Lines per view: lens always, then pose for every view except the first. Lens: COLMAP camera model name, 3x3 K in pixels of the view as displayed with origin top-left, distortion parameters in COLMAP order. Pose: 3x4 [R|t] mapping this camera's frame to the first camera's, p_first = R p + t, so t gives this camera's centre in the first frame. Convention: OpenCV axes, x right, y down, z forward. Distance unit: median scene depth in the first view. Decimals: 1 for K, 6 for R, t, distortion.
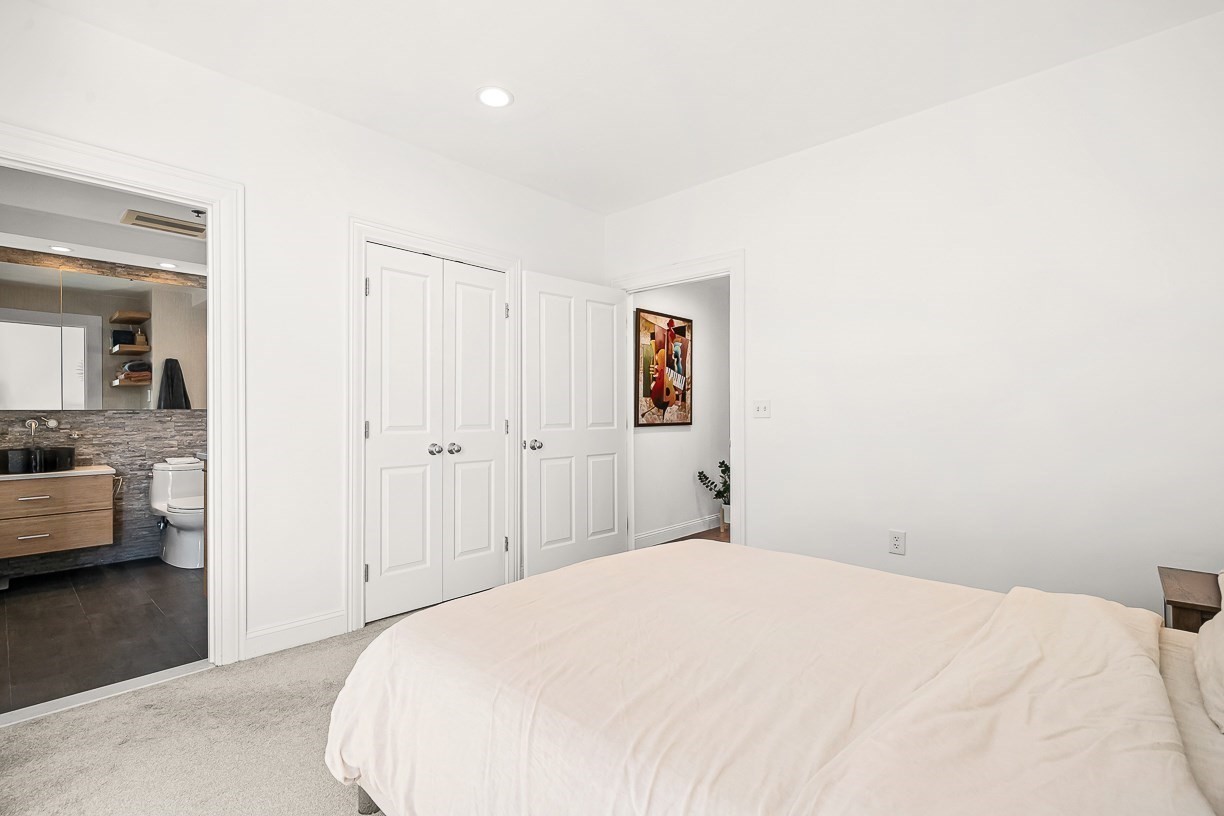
lens RADIAL K [[579.3, 0, 623.3], [0, 579.3, 413.6], [0, 0, 1]] dist [-0.002923, 0.000396]
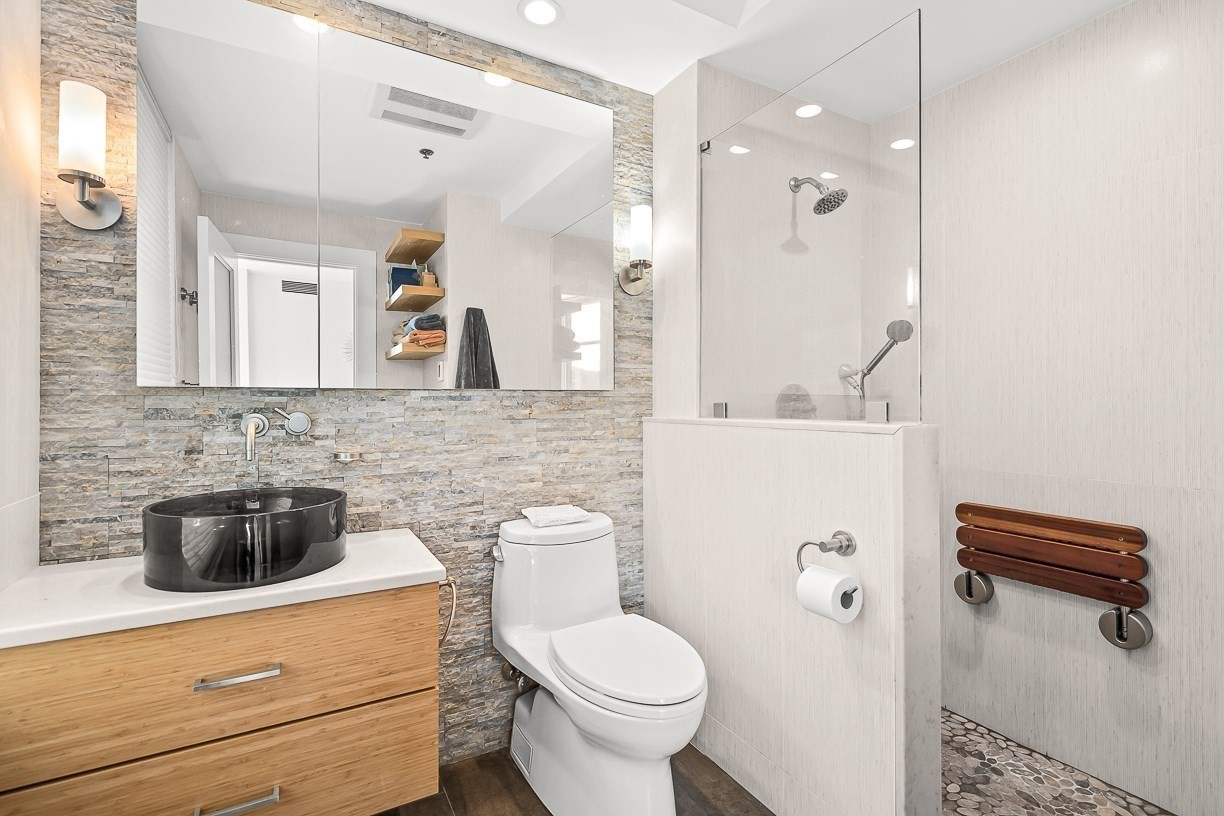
lens RADIAL K [[579.3, 0, 605.6], [0, 579.3, 407.3], [0, 0, 1]] dist [-0.002923, 0.000396]
pose [[0.946243, 0.007998, -0.323358, -0.611723], [-0.005953, 0.999956, 0.007312, 0.002138], [0.323403, -0.004994, 0.946248, 0.640217]]
